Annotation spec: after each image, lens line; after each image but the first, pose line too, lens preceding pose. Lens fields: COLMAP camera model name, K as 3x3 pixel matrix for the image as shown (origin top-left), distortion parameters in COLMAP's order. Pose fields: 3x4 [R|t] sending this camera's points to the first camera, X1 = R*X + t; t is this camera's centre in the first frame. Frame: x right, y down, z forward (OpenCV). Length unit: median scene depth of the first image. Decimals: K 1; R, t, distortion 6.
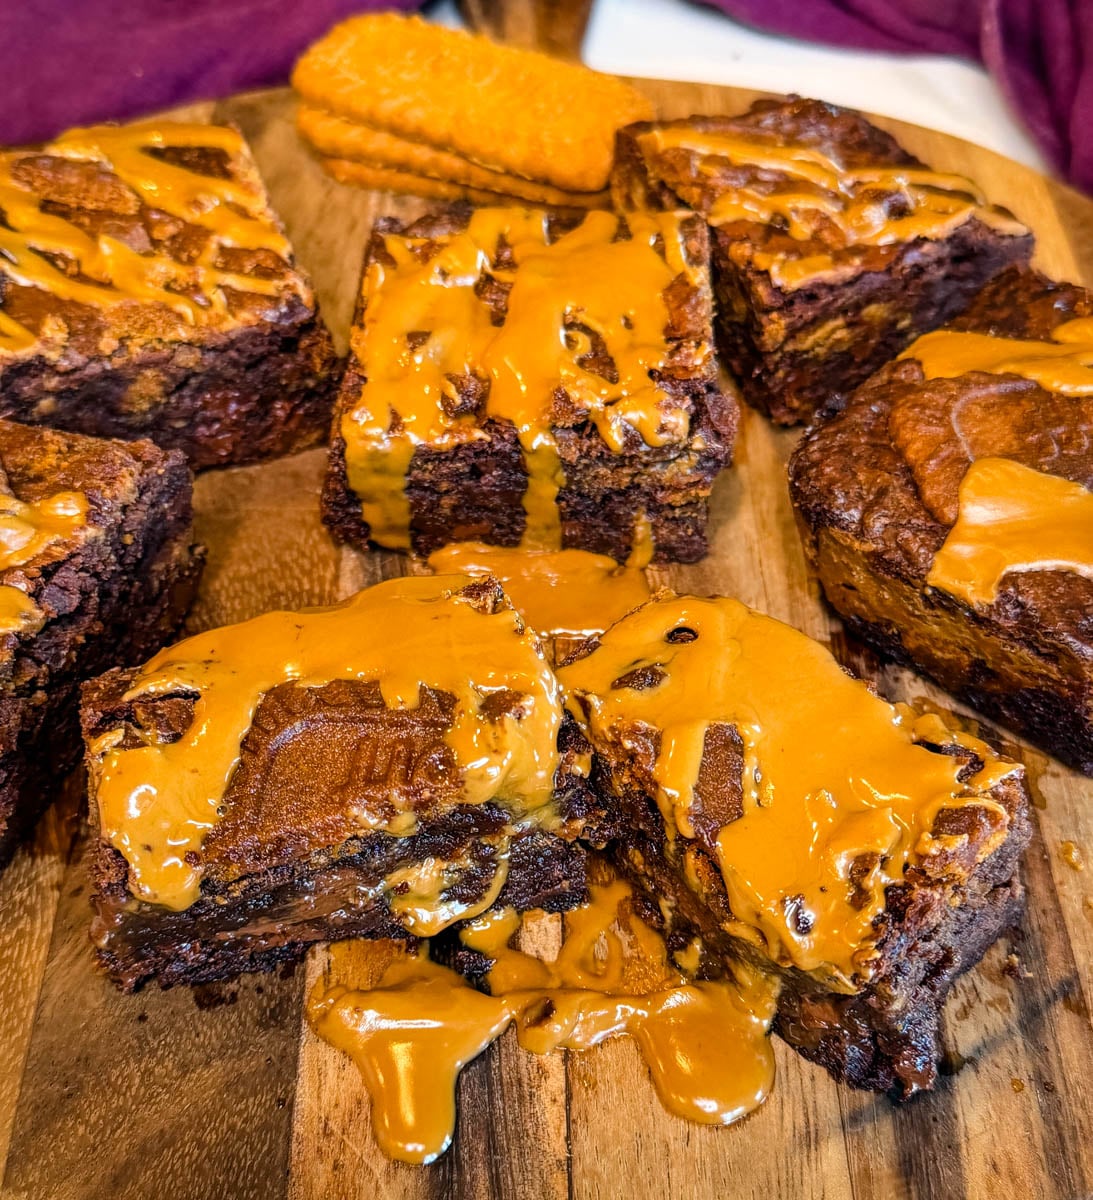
lens RADIAL K [[1737.0, 0, 546.5], [0, 1737.0, 600.0], [0, 0, 1]] dist [0.146700, -0.166801]
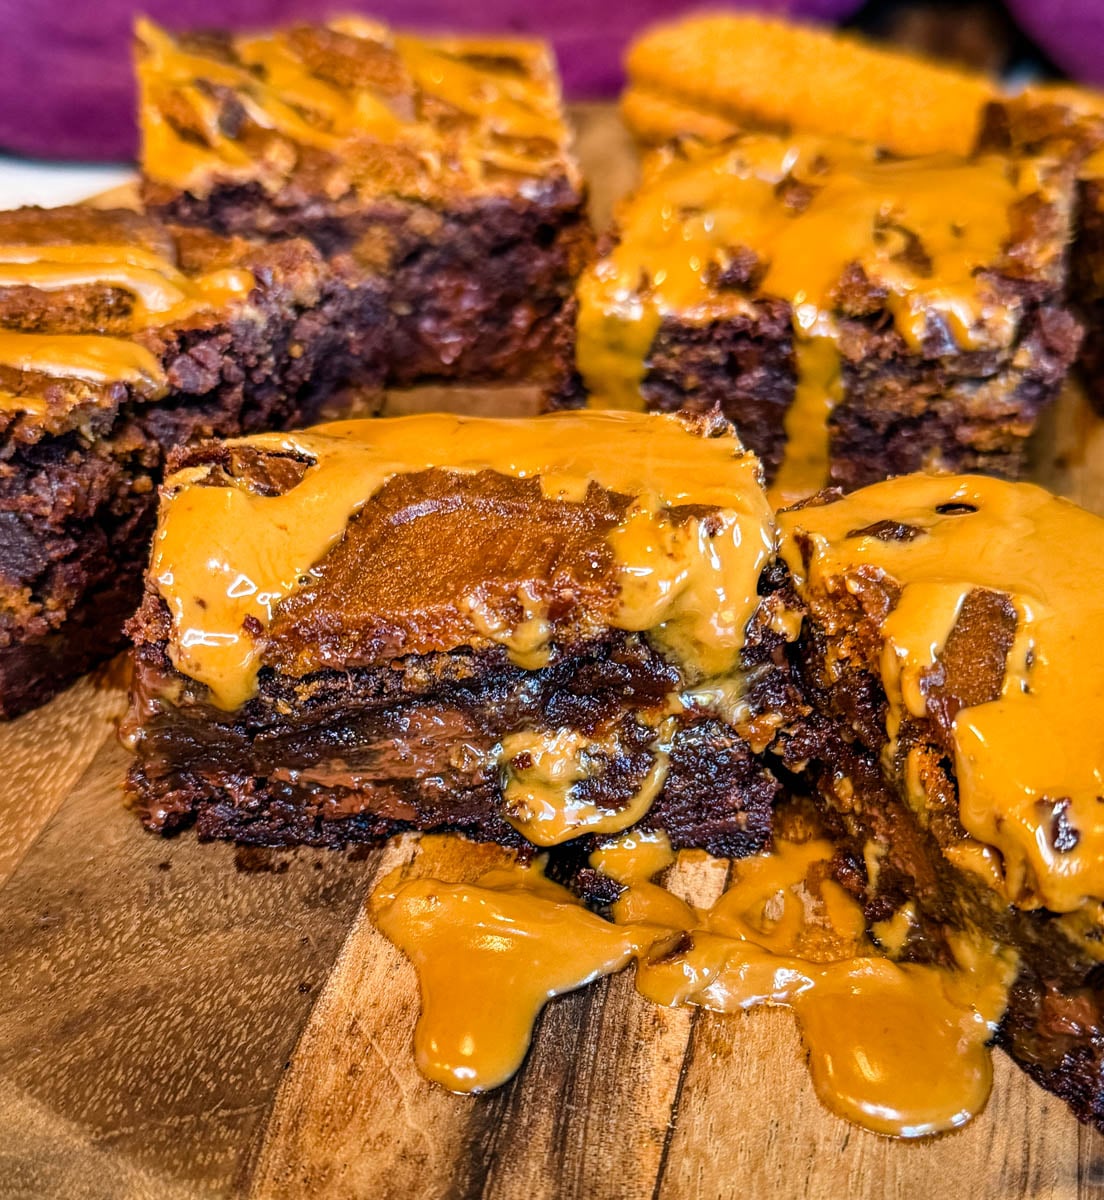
lens RADIAL K [[1868.2, 0, 552.0], [0, 1868.2, 600.0], [0, 0, 1]] dist [0.131119, -0.104874]
pose [[0.971173, 0.165468, -0.171592, 0.056207], [-0.188947, 0.973222, -0.130909, 0.201858], [0.145336, 0.159557, 0.976432, 0.208196]]
